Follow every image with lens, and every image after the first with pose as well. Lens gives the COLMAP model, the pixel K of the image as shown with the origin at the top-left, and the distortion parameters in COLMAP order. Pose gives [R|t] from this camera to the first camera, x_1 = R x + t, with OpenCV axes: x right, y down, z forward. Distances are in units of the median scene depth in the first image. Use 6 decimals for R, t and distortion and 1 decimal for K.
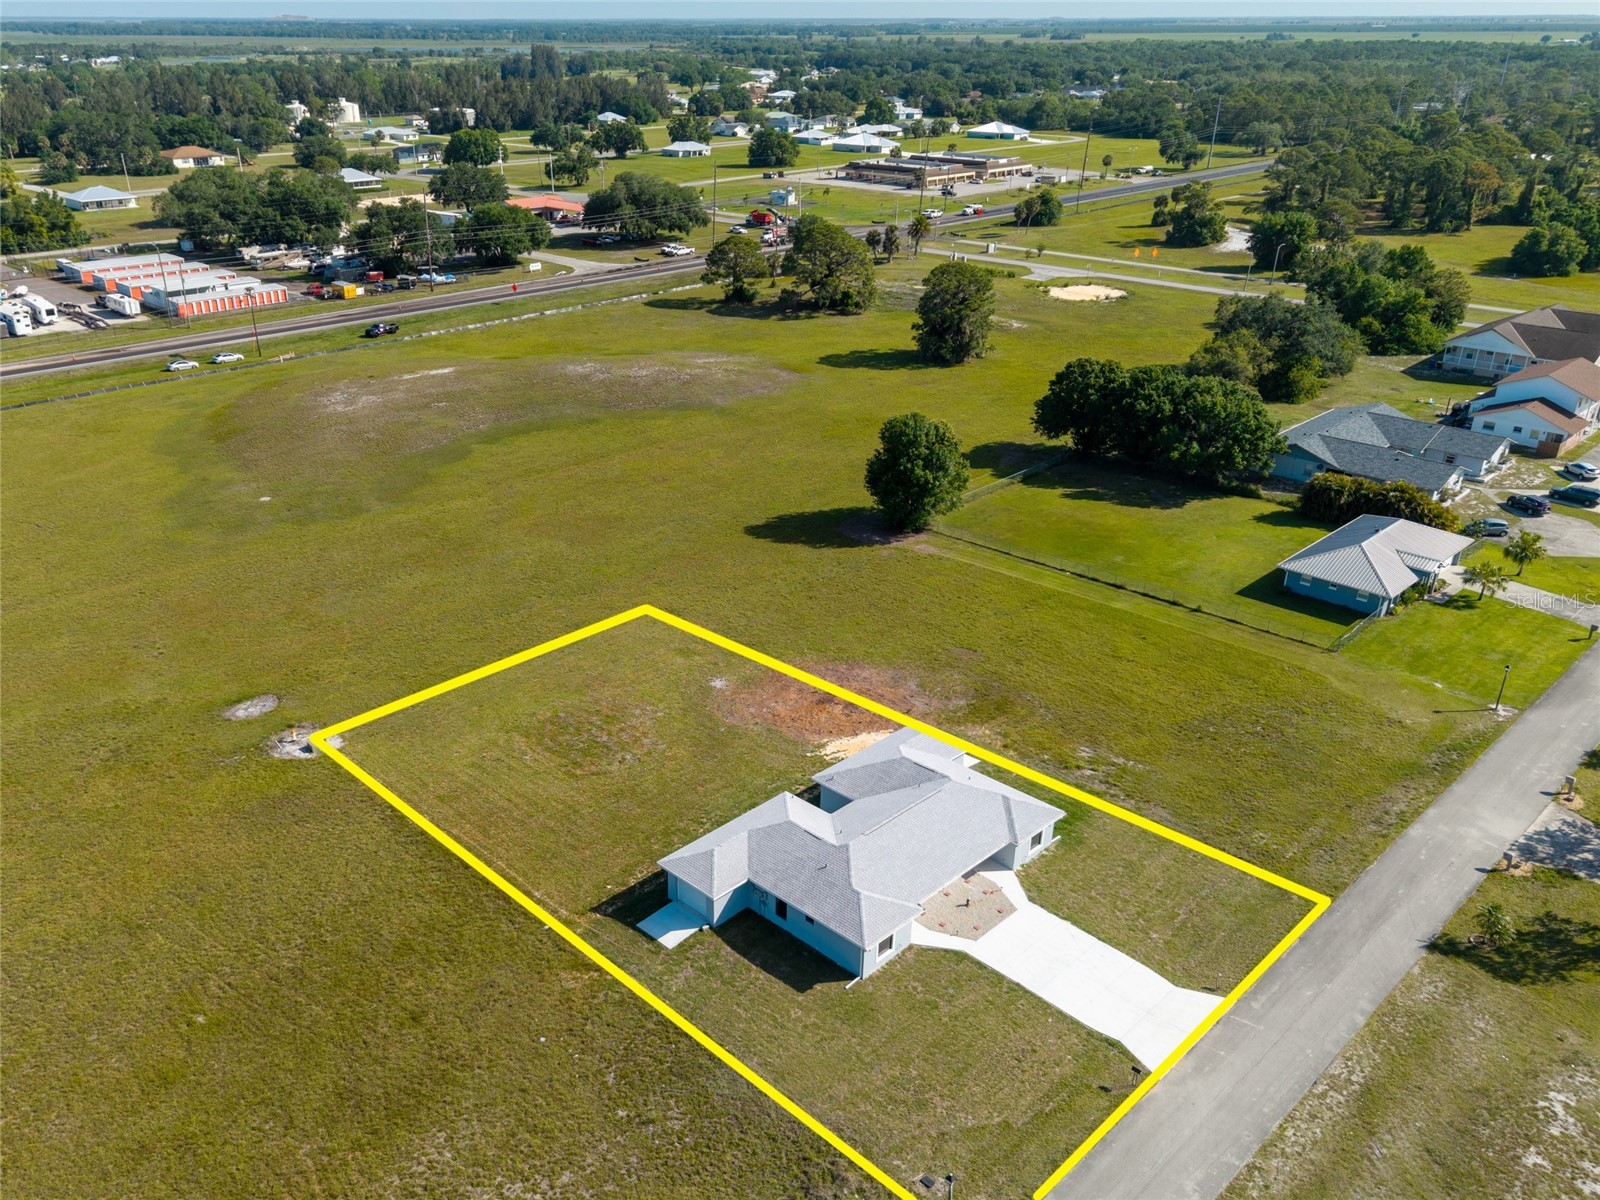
lens RADIAL K [[1294.3, 0, 721.5], [0, 1294.3, 659.7], [0, 0, 1]] dist [0.031465, -0.011459]
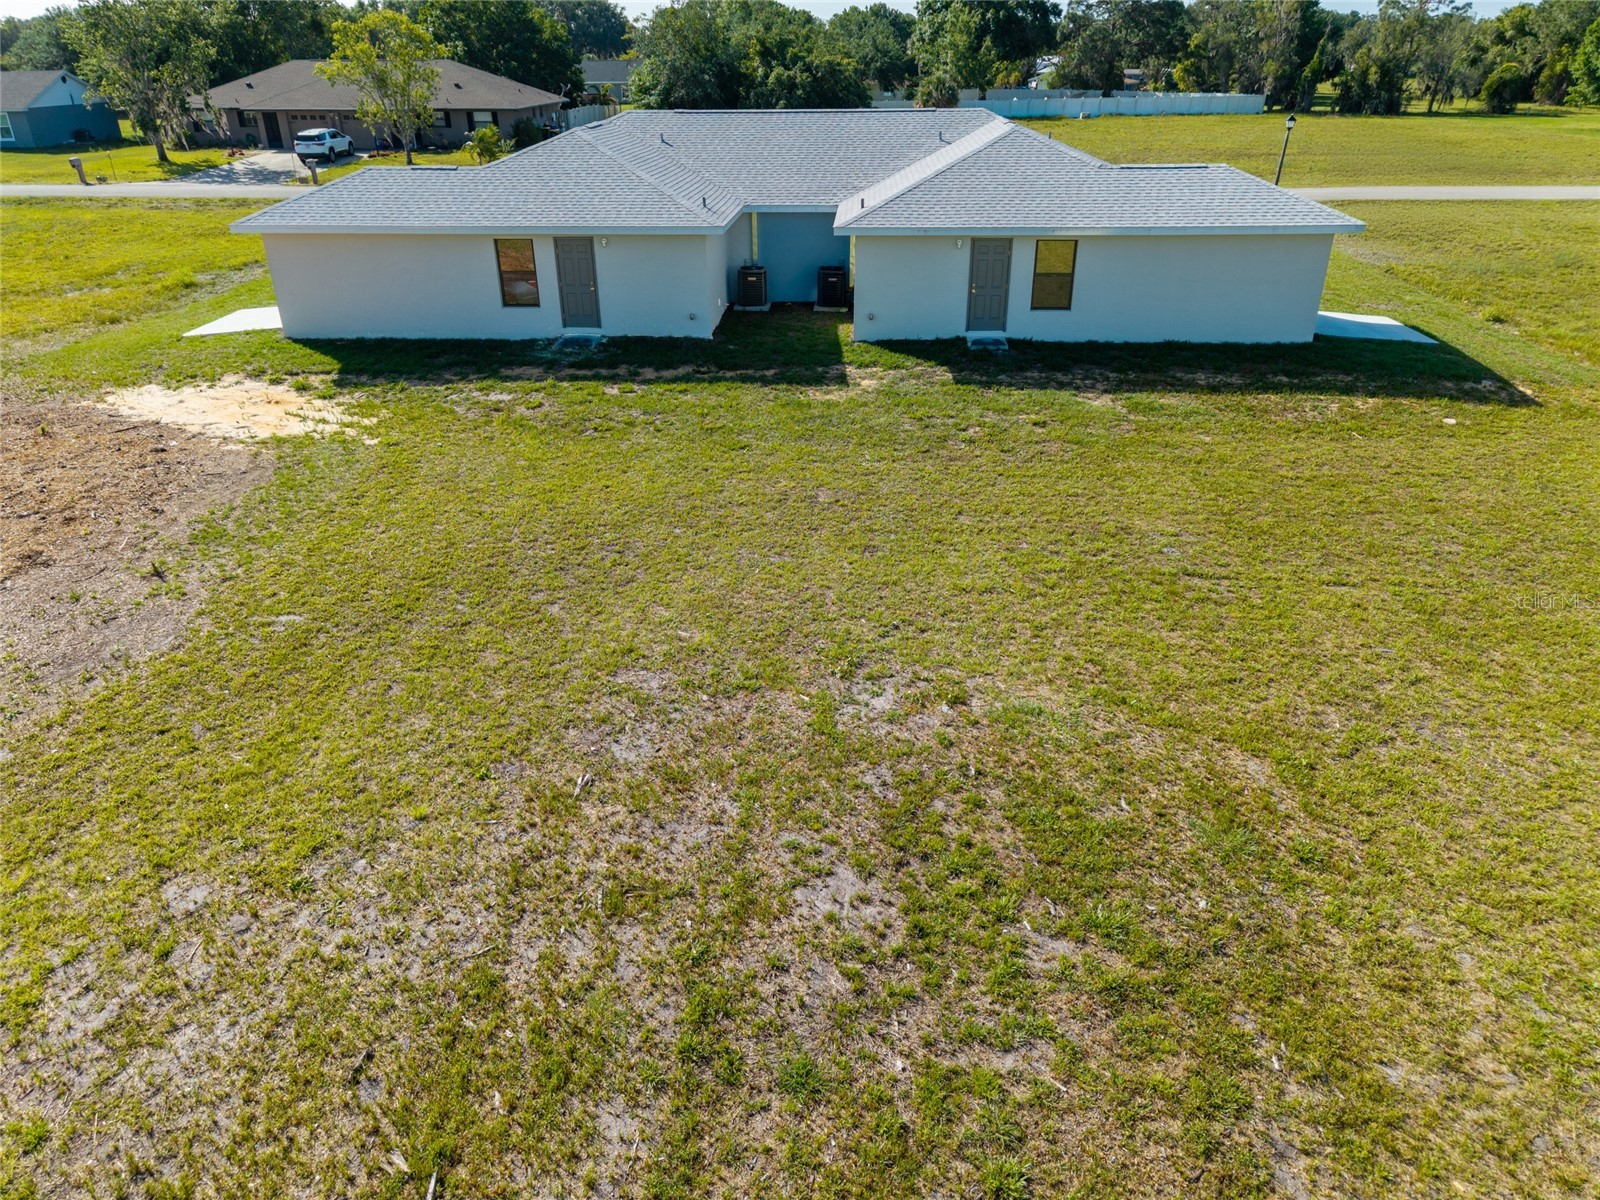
lens RADIAL K [[1070.4, 0, 802.4], [0, 1070.4, 640.3], [0, 0, 1]] dist [0.039213, -0.026467]
pose [[-0.669616, -0.350708, 0.654690, -0.118389], [0.334955, 0.644154, 0.687656, -0.016334], [-0.662887, 0.679757, -0.313865, 0.839444]]
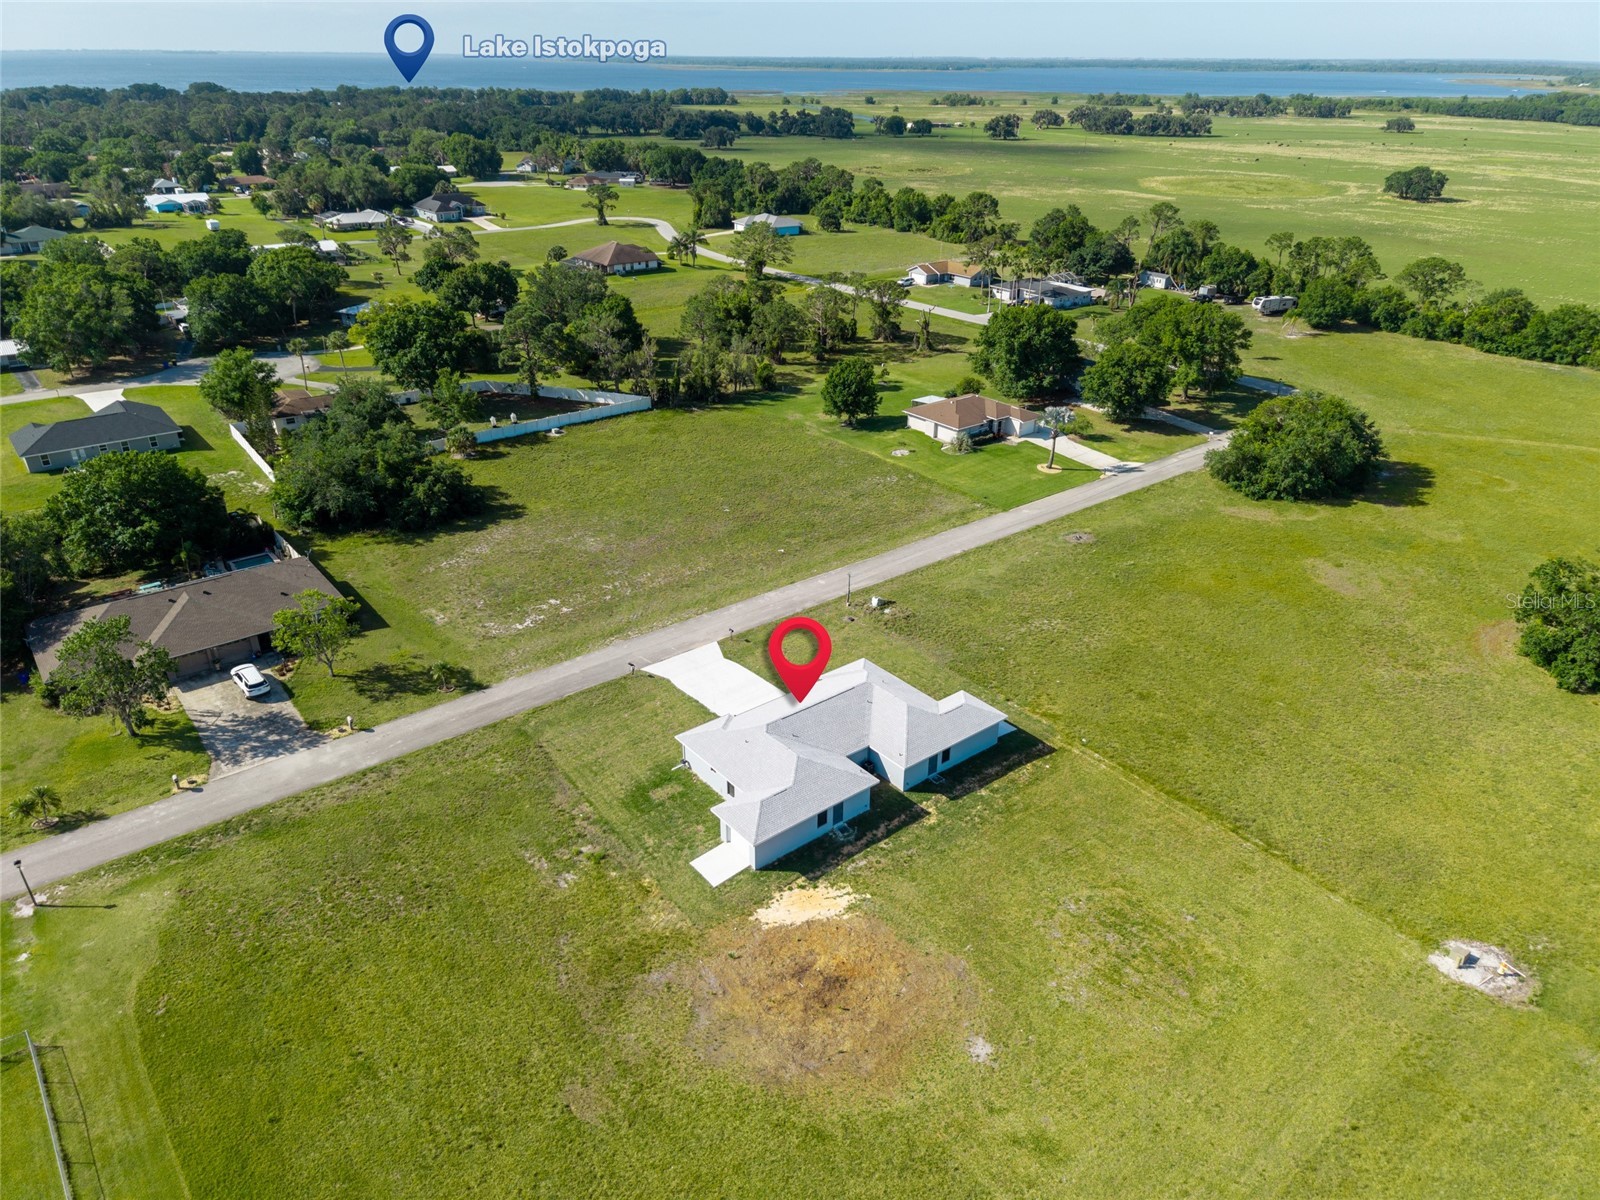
lens RADIAL K [[1070.4, 0, 799.0], [0, 1070.4, 600.8], [0, 0, 1]] dist [0.039213, -0.026467]
pose [[-0.995671, -0.046683, 0.080374, 0.052979], [0.036180, 0.601869, 0.797775, -0.524355], [-0.085618, 0.797229, -0.597575, 1.041147]]
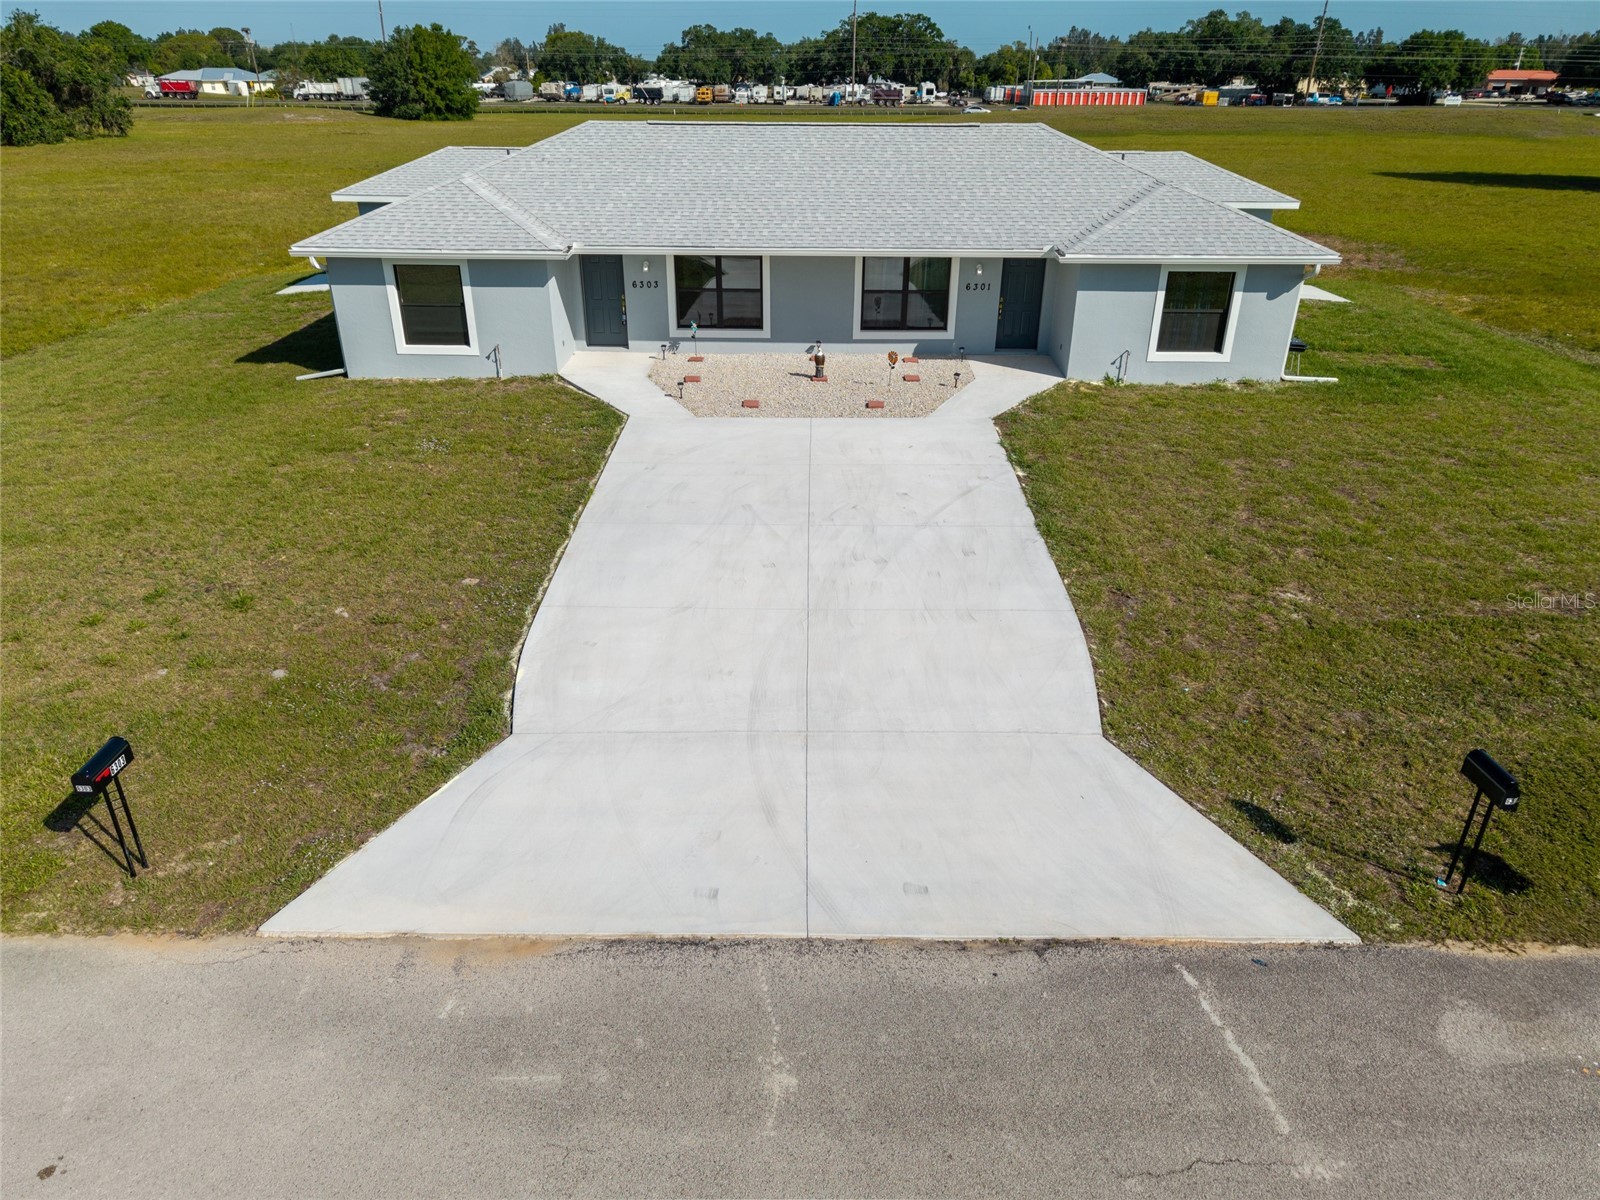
lens RADIAL K [[1070.4, 0, 799.2], [0, 1070.4, 603.3], [0, 0, 1]] dist [0.039213, -0.026467]
pose [[0.708714, 0.319334, -0.629087, 0.249911], [-0.318313, 0.940511, 0.118814, 0.140738], [0.629605, 0.116041, 0.768201, 0.524117]]
